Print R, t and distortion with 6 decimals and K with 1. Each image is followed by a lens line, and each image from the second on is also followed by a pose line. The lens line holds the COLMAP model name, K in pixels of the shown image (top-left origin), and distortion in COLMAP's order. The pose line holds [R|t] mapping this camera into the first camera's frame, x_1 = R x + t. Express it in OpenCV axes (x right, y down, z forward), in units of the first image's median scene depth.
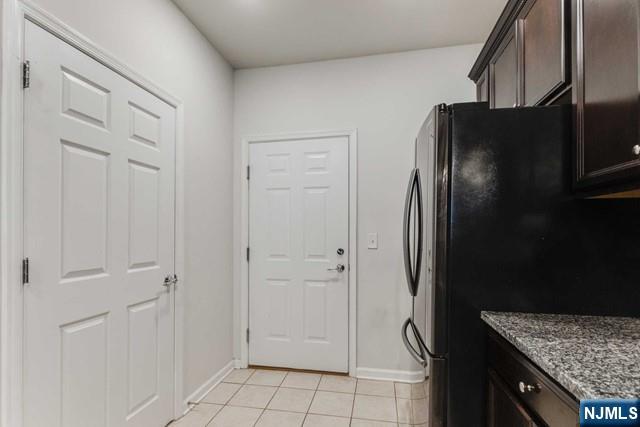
lens RADIAL K [[309.3, 0, 319.1], [0, 309.3, 230.1], [0, 0, 1]] dist [0.001809, 0.000242]
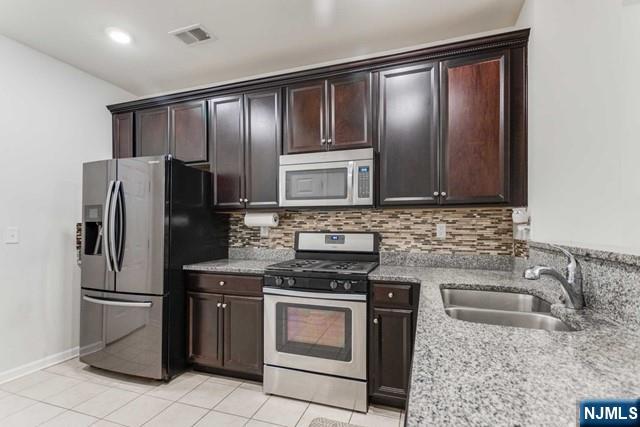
lens RADIAL K [[309.3, 0, 319.1], [0, 309.3, 230.1], [0, 0, 1]] dist [0.001809, 0.000242]
pose [[0.145602, -0.009902, 0.989294, -0.643716], [-0.009106, 0.999894, 0.011348, -0.000739], [-0.989301, -0.010661, 0.145497, -0.071312]]
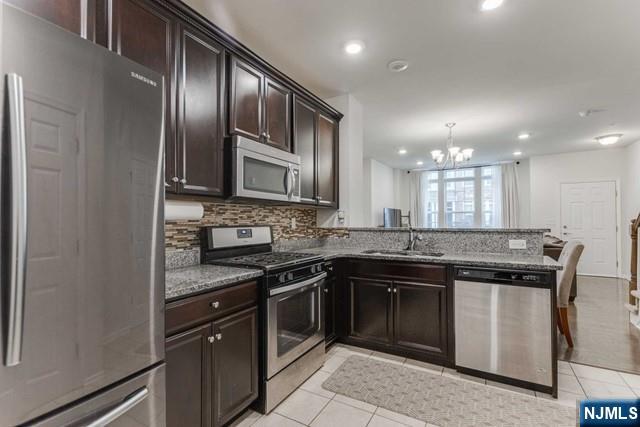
lens RADIAL K [[300.5, 0, 320.9], [0, 300.5, 219.1], [0, 0, 1]] dist [-0.001287, -0.000402]
pose [[-0.947547, 0.007562, 0.319527, -0.161317], [0.002951, 0.999884, -0.014912, 0.009744], [-0.319603, -0.013187, -0.947460, 0.862717]]
